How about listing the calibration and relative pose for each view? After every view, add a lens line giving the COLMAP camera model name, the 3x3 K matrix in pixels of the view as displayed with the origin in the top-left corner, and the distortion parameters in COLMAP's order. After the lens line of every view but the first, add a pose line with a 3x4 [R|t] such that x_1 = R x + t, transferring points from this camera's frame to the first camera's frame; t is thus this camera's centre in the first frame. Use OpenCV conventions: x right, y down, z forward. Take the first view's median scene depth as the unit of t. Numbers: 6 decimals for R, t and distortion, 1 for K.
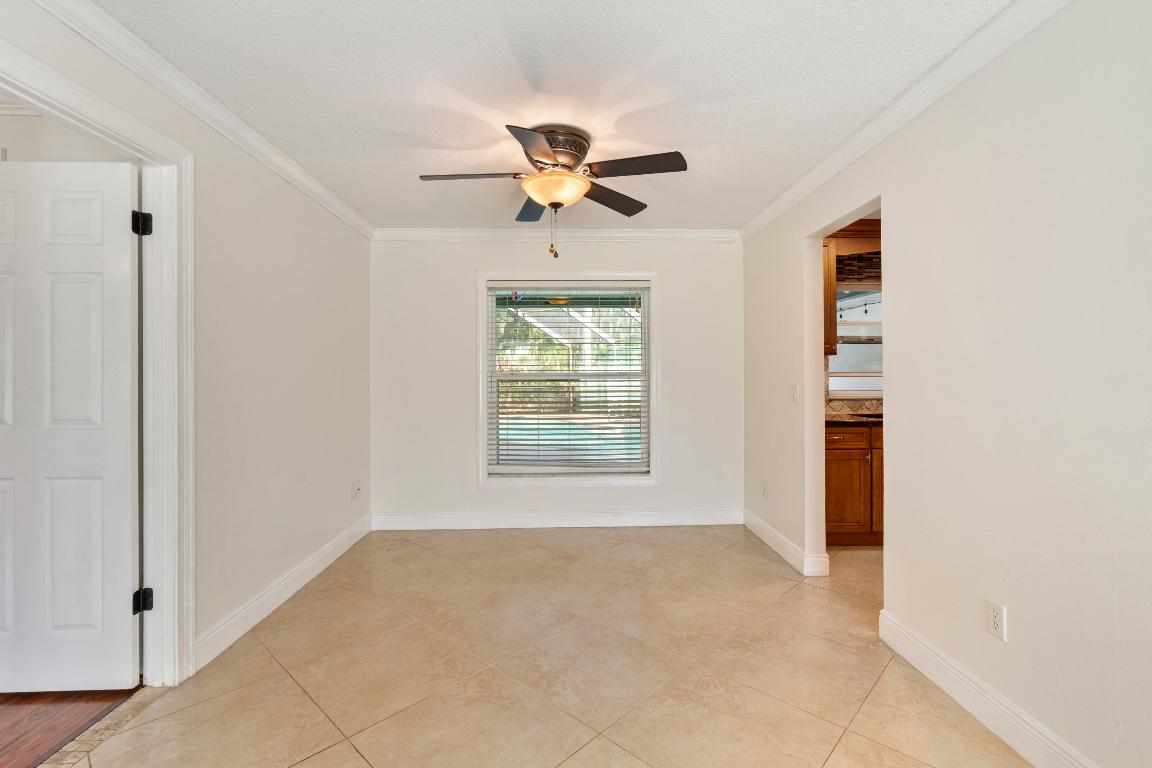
lens RADIAL K [[515.2, 0, 577.9], [0, 515.2, 371.4], [0, 0, 1]] dist [0.002211, 0.000417]
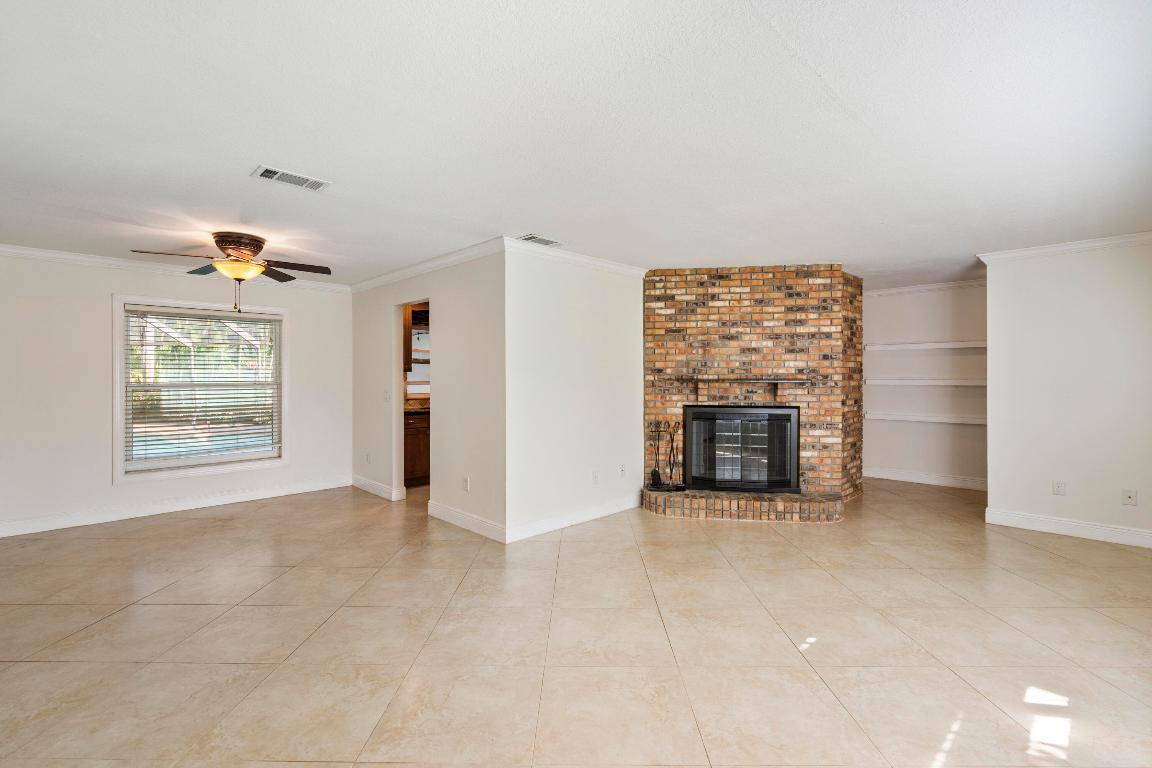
lens RADIAL K [[519.0, 0, 576.0], [0, 519.0, 378.4], [0, 0, 1]] dist [-0.003276, 0.000752]
pose [[0.727641, -0.000839, 0.685958, -0.242354], [-0.004172, 0.999975, 0.005648, -0.021465], [-0.685945, -0.006971, 0.727620, -0.546029]]
